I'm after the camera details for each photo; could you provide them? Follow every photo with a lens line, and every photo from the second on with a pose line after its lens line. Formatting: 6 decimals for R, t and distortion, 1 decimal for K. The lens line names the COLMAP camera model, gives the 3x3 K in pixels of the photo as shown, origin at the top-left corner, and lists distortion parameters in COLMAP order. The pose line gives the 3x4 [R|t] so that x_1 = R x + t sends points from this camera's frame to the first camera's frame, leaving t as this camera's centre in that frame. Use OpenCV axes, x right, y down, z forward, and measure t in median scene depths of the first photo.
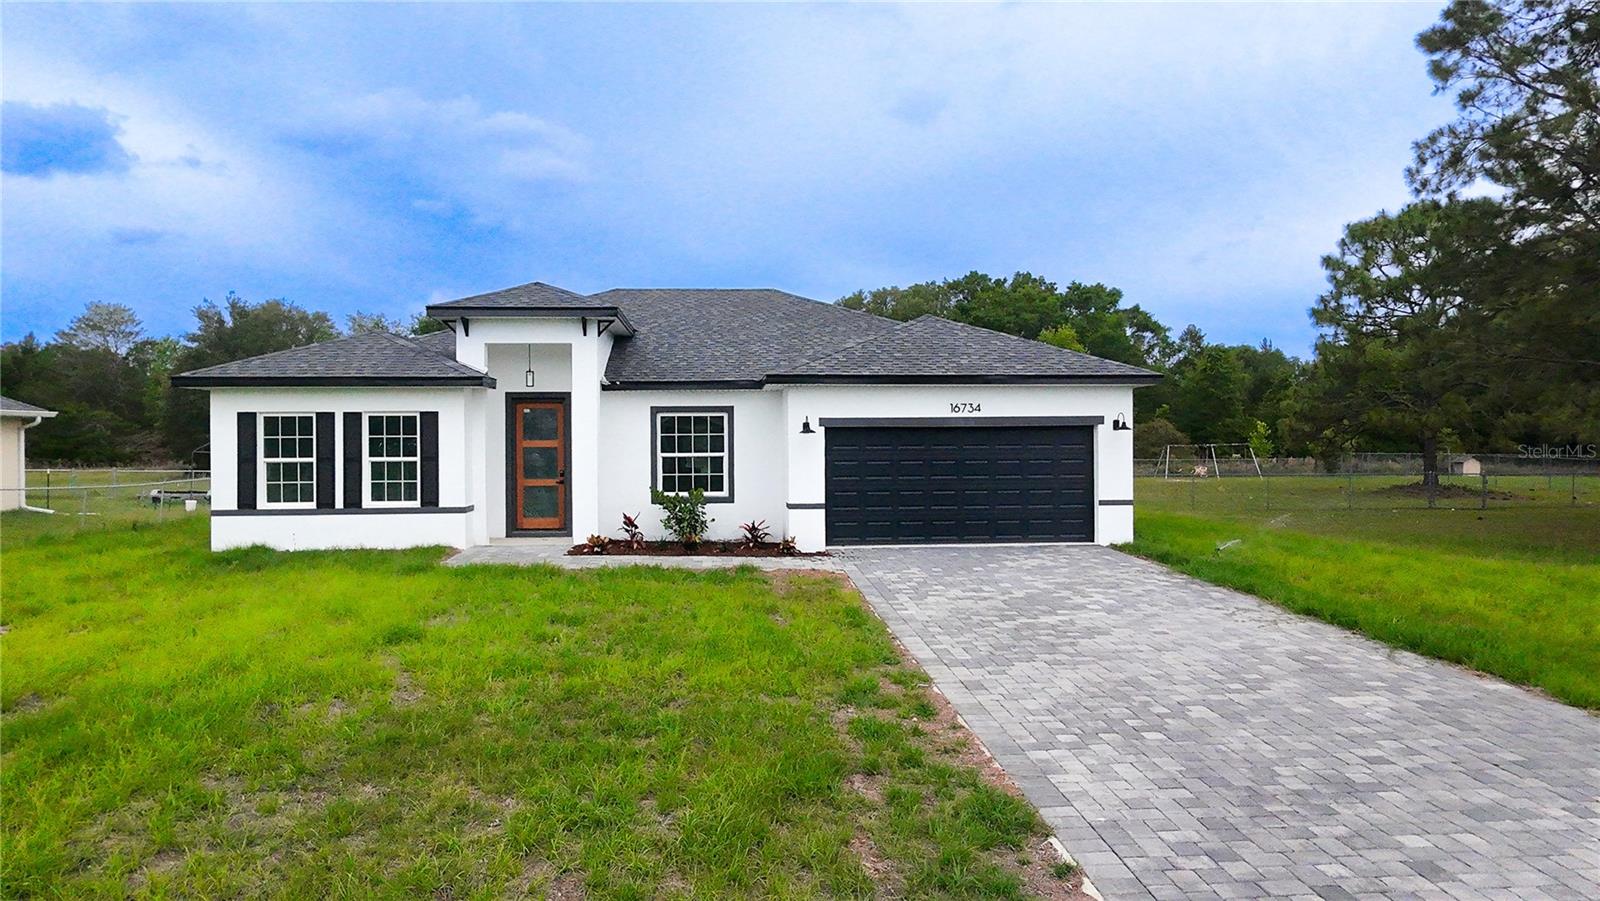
lens RADIAL K [[1037.3, 0, 791.5], [0, 1037.3, 445.8], [0, 0, 1]] dist [-0.001100, 0.021542]
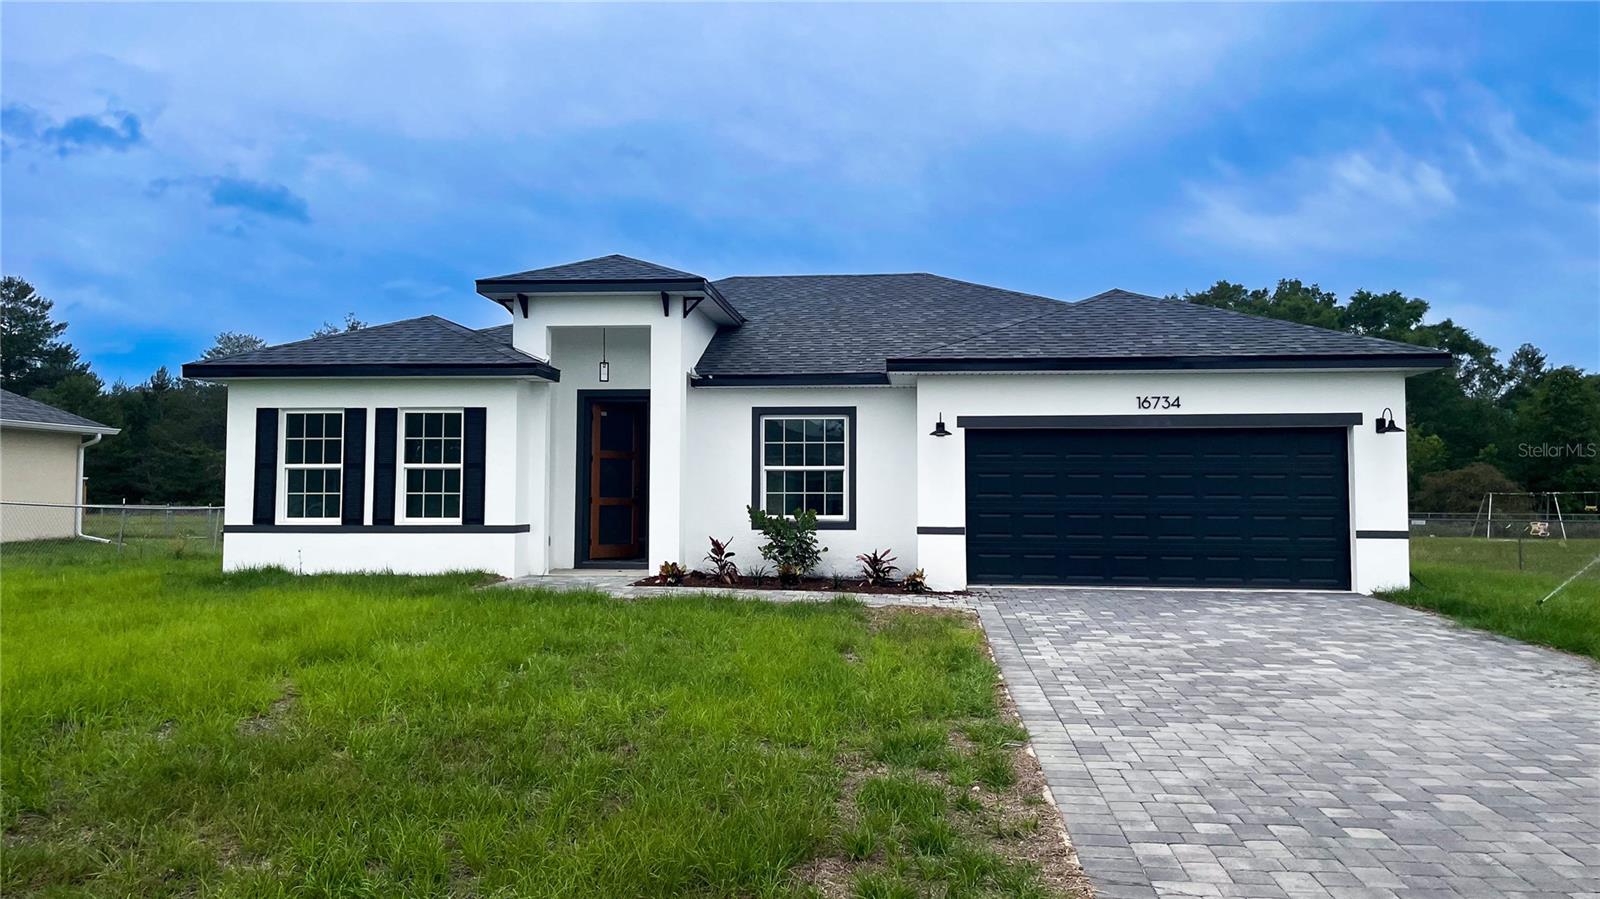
lens RADIAL K [[1214.1, 0, 793.4], [0, 1214.1, 434.9], [0, 0, 1]] dist [0.076685, -0.060735]
pose [[0.985127, 0.000262, -0.171829, 0.060435], [-0.010060, 0.998371, -0.056153, 0.038425], [0.171534, 0.057047, 0.983525, 0.095374]]
